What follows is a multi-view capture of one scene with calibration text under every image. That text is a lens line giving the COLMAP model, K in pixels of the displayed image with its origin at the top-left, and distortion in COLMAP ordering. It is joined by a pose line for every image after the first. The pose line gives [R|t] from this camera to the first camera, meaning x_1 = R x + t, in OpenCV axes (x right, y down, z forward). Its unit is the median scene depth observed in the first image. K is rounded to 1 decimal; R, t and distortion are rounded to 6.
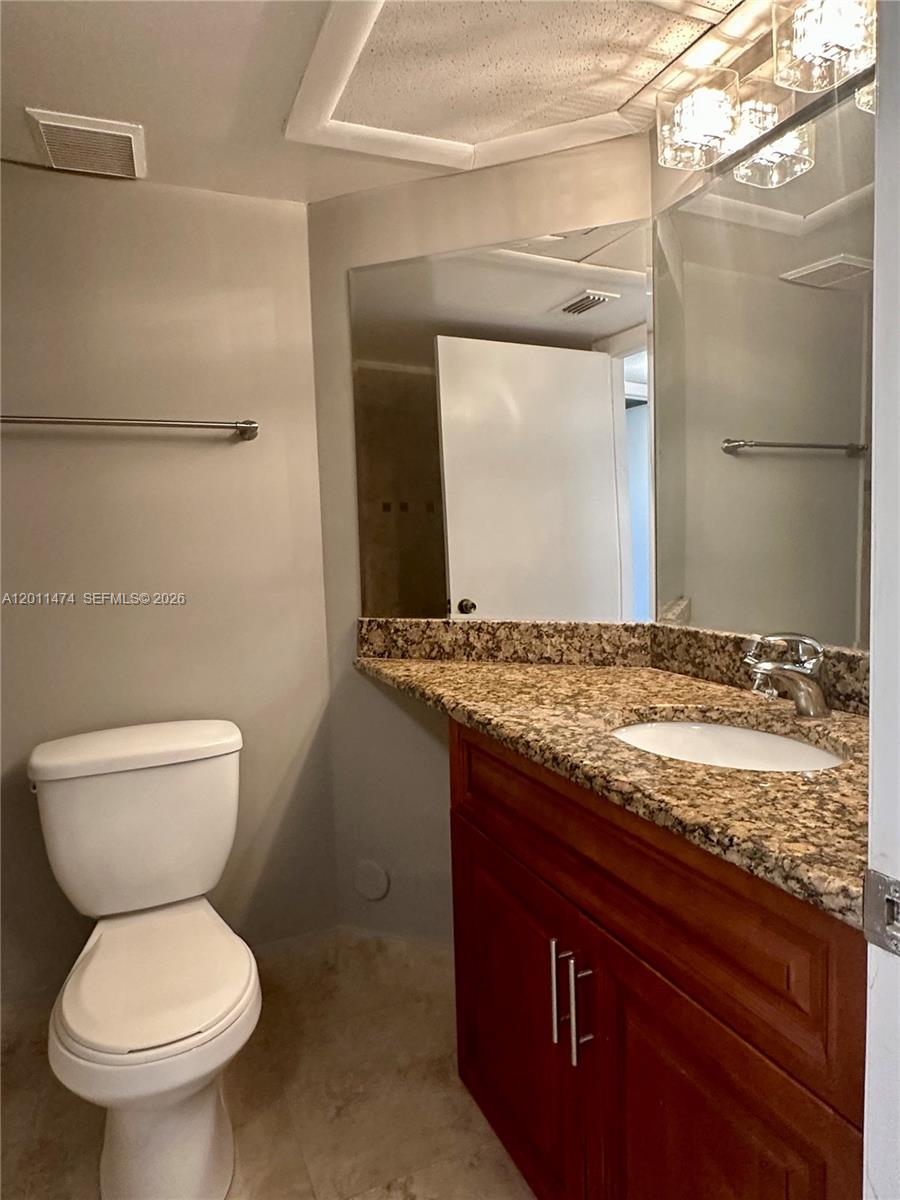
lens RADIAL K [[747.4, 0, 450.3], [0, 747.4, 604.9], [0, 0, 1]] dist [-0.003405, -0.000144]
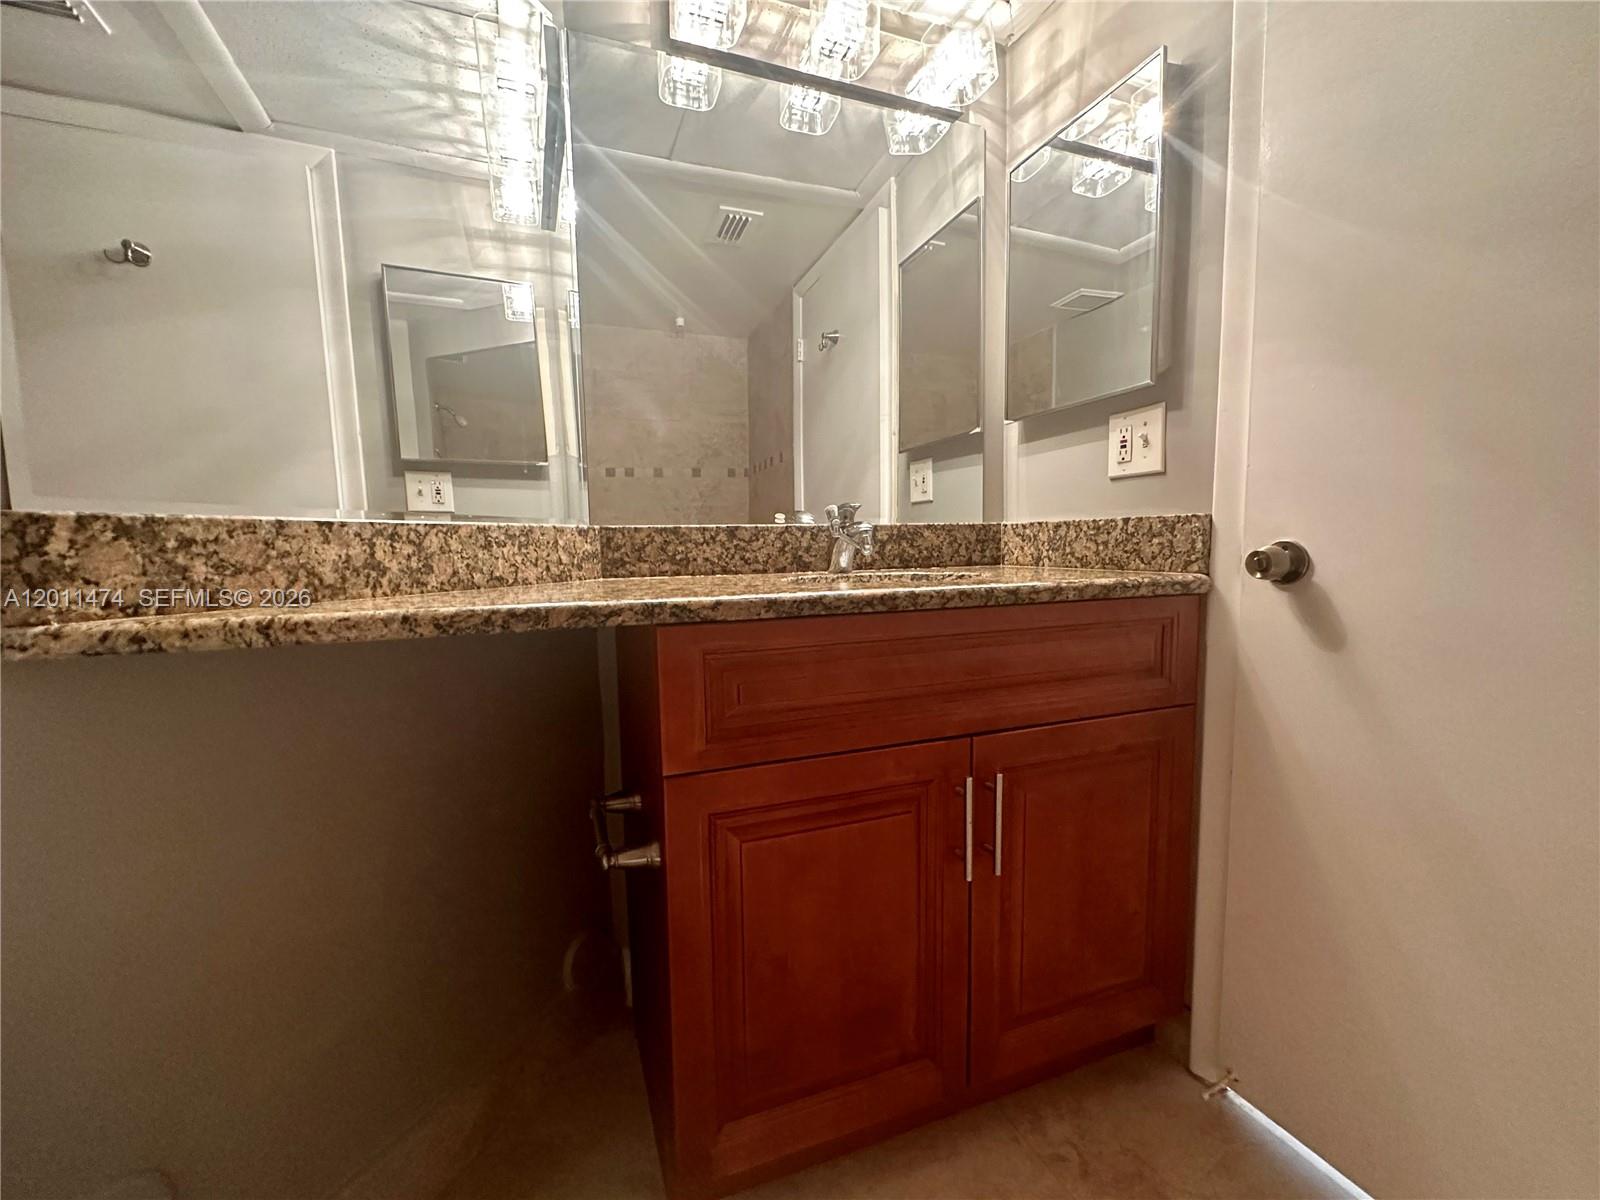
lens RADIAL K [[657.3, 0, 797.6], [0, 657.3, 593.5], [0, 0, 1]] dist [-0.002103, -0.000114]
pose [[0.049778, -0.048309, 0.997591, -0.447465], [0.107623, 0.993273, 0.042729, 0.089341], [-0.992945, 0.105237, 0.054643, 0.711629]]
